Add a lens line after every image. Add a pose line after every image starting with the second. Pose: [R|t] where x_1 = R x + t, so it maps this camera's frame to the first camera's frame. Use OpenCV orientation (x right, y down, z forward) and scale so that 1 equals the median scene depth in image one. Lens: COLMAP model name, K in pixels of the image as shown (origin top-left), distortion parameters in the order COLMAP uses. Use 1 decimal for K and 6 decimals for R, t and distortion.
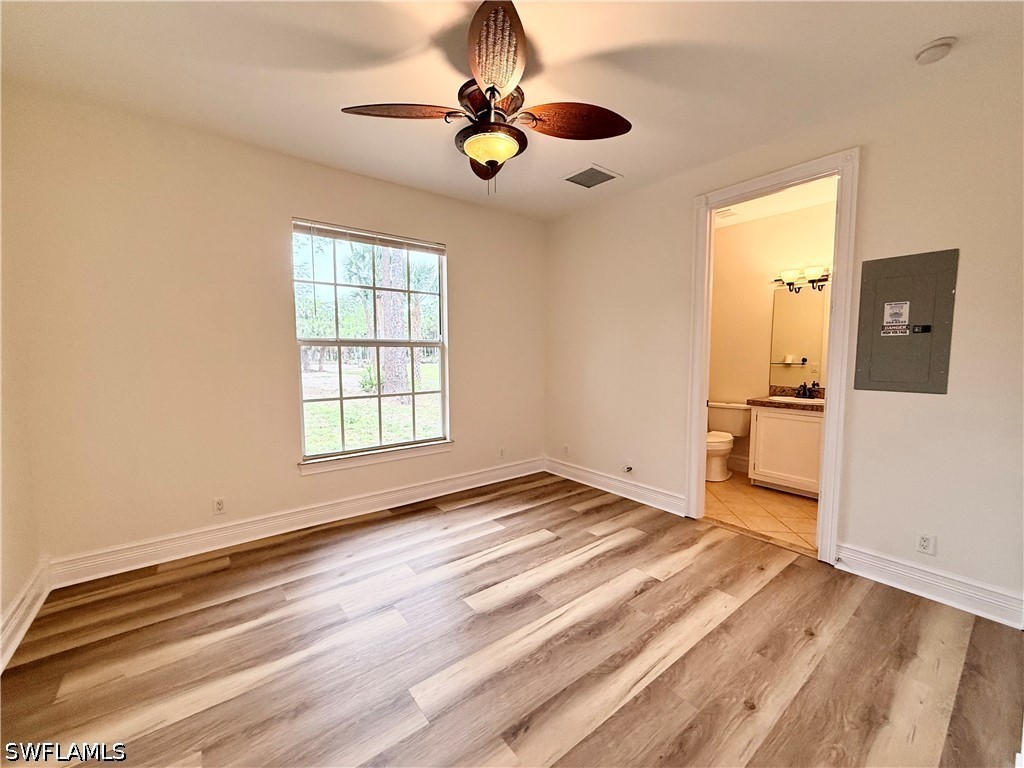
lens RADIAL K [[408.6, 0, 510.2], [0, 408.6, 385.9], [0, 0, 1]] dist [-0.000007, 0.000414]
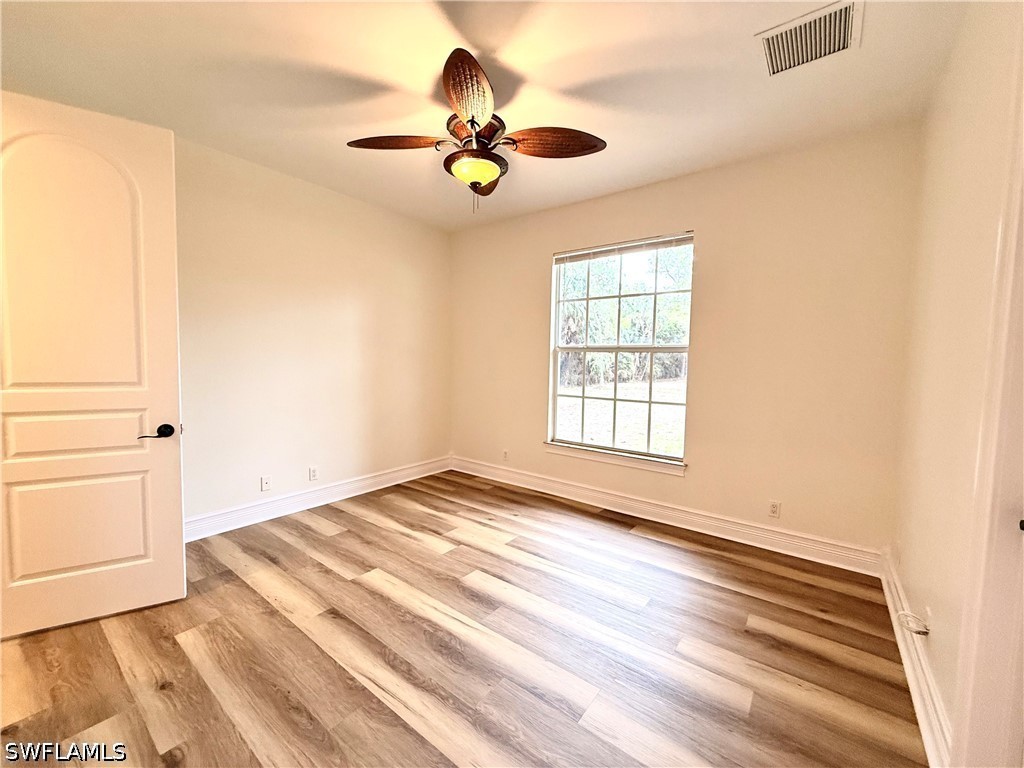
lens RADIAL K [[408.6, 0, 510.2], [0, 408.6, 385.9], [0, 0, 1]] dist [-0.000007, 0.000414]
pose [[0.252636, 0.069003, -0.965098, 0.871420], [-0.098026, 0.994147, 0.045419, -0.044071], [0.962583, 0.083130, 0.257921, 0.672444]]
